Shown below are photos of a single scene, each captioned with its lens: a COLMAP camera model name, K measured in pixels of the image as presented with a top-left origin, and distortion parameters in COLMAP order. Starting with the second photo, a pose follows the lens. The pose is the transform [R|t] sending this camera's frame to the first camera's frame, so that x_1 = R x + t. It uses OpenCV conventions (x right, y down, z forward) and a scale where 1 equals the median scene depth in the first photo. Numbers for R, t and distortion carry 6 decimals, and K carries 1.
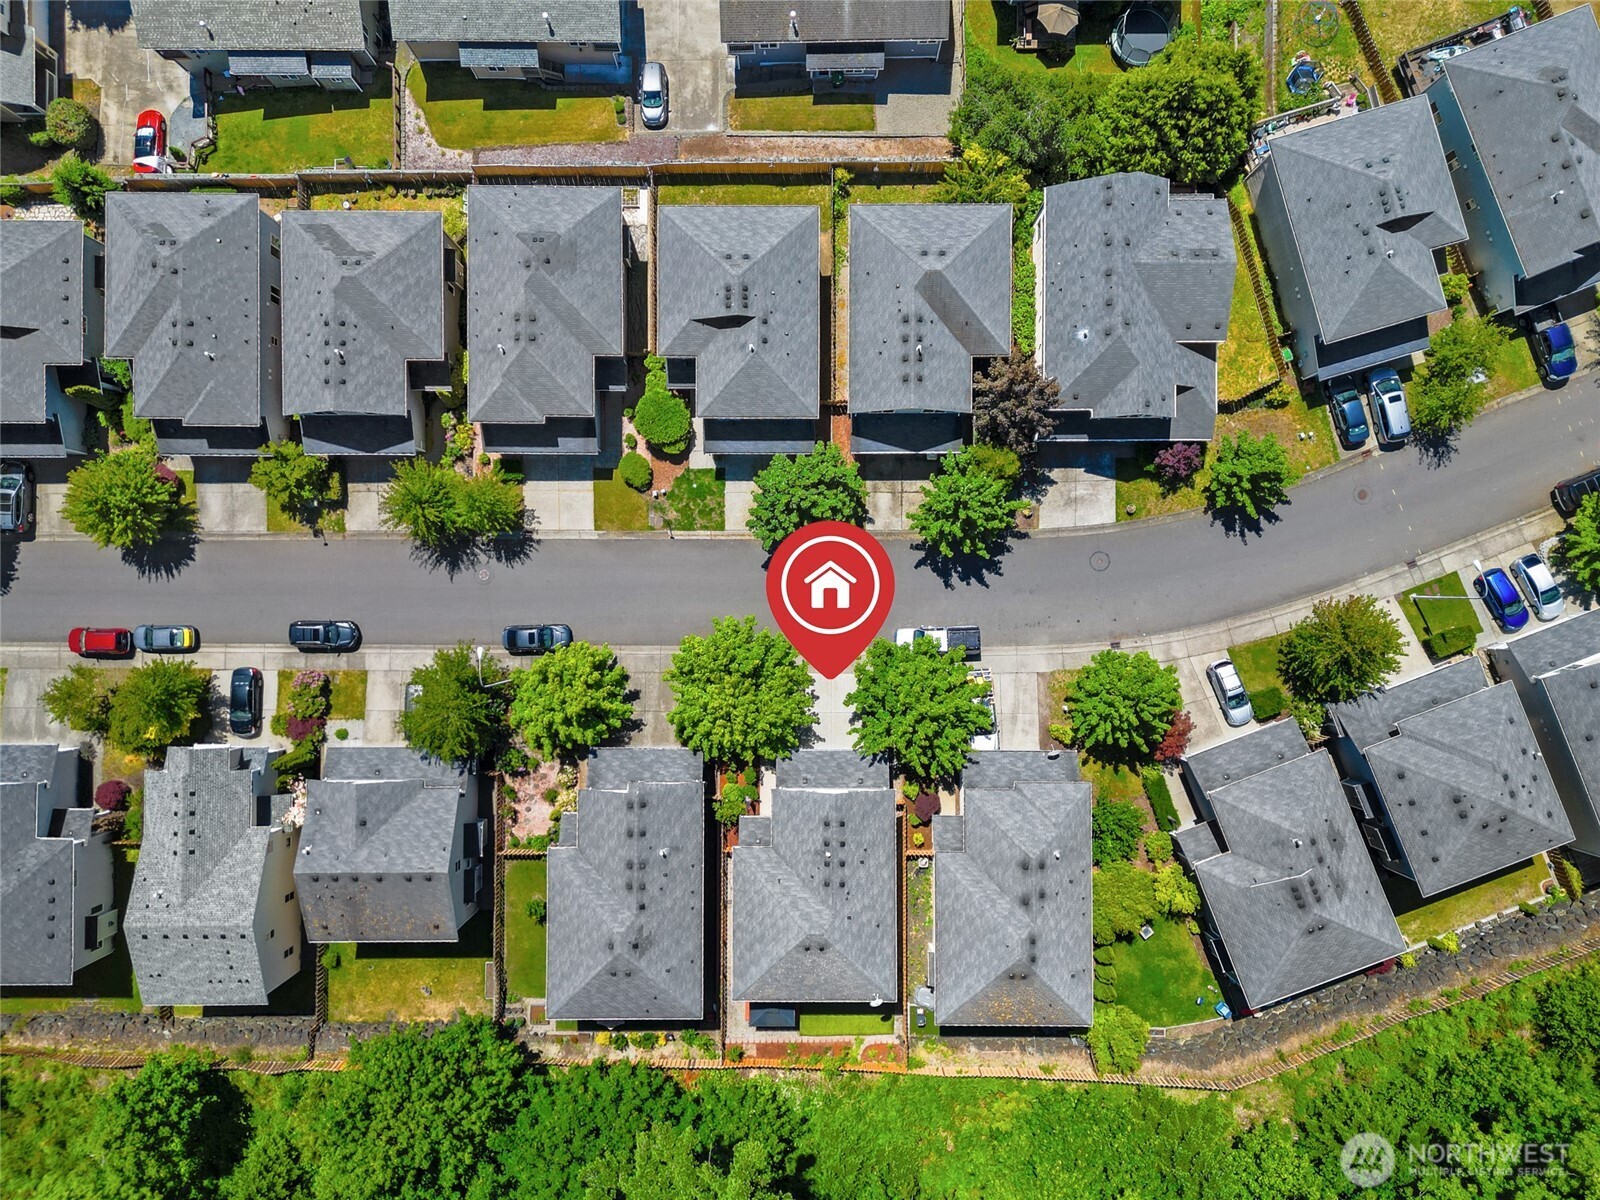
lens RADIAL K [[1121.4, 0, 799.8], [0, 1121.4, 607.2], [0, 0, 1]] dist [0.085922, -0.083345]
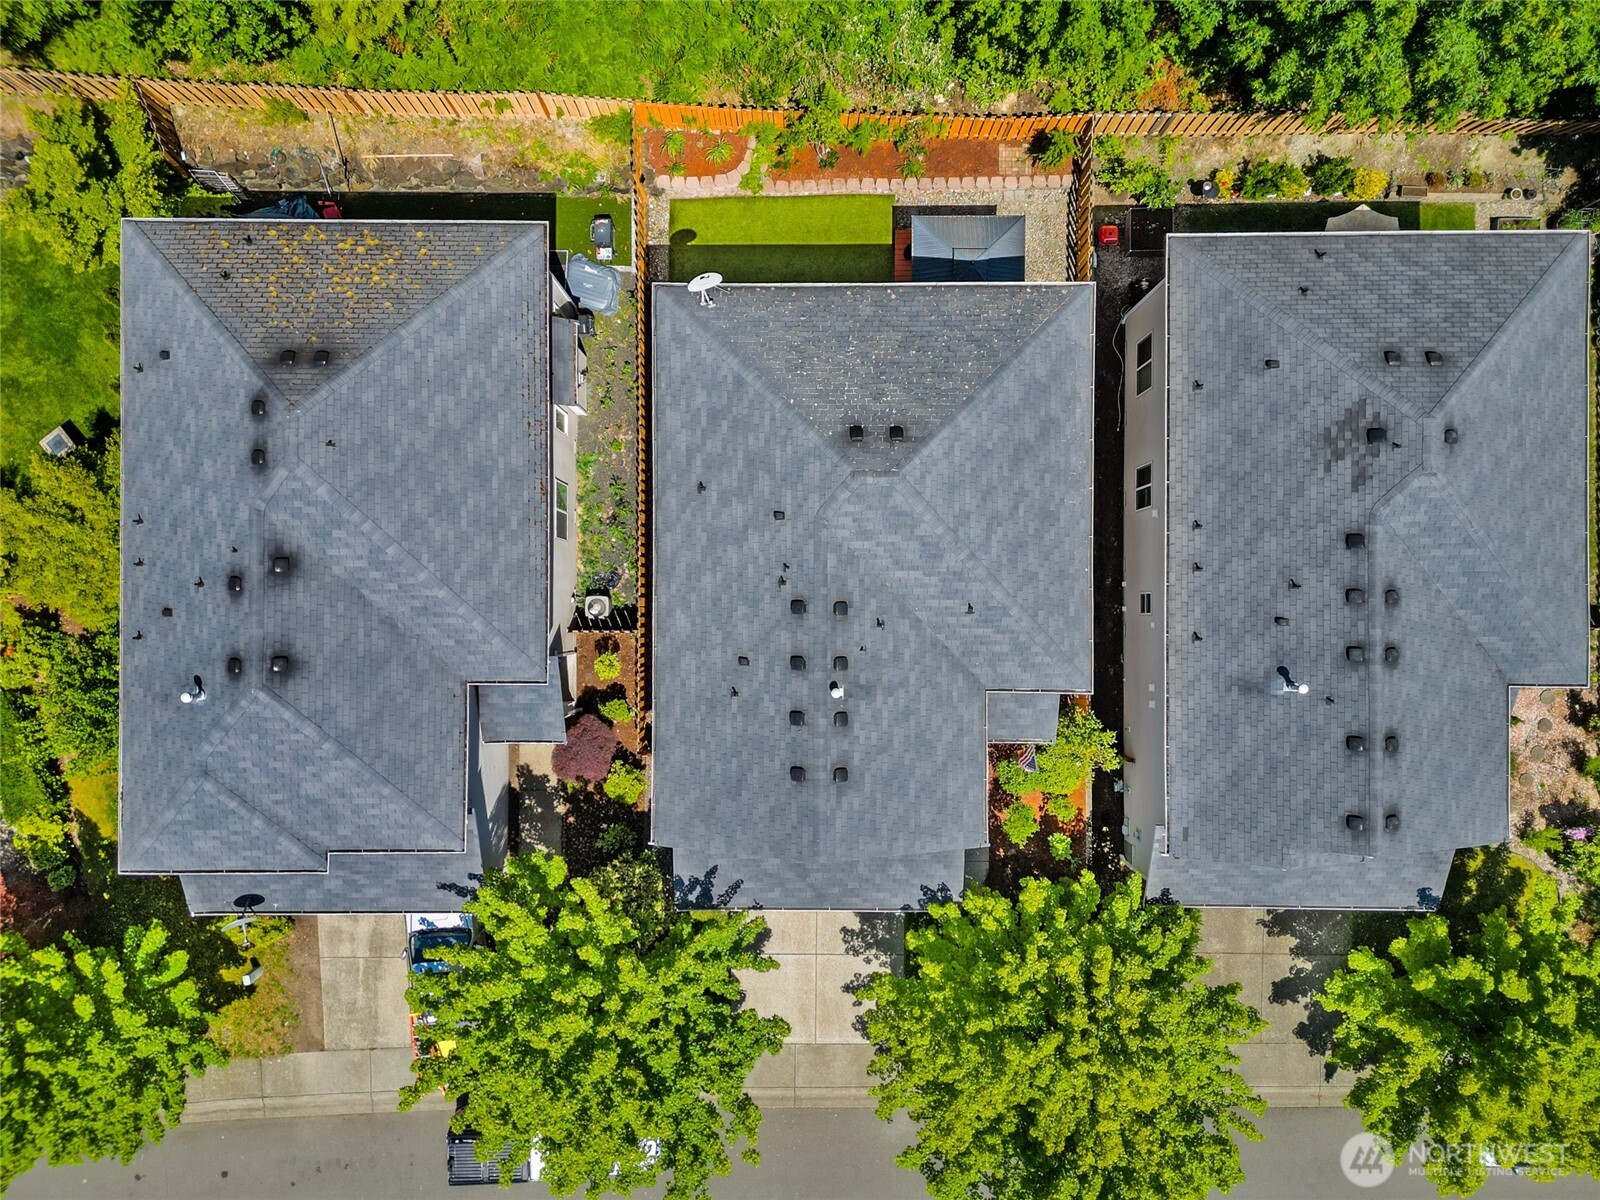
lens RADIAL K [[1121.4, 0, 799.8], [0, 1121.4, 607.2], [0, 0, 1]] dist [0.085922, -0.083345]
pose [[-0.999962, -0.000542, 0.008708, 0.031438], [0.000692, -0.999852, 0.017216, 0.220841], [0.008698, 0.017222, 0.999814, 0.590256]]
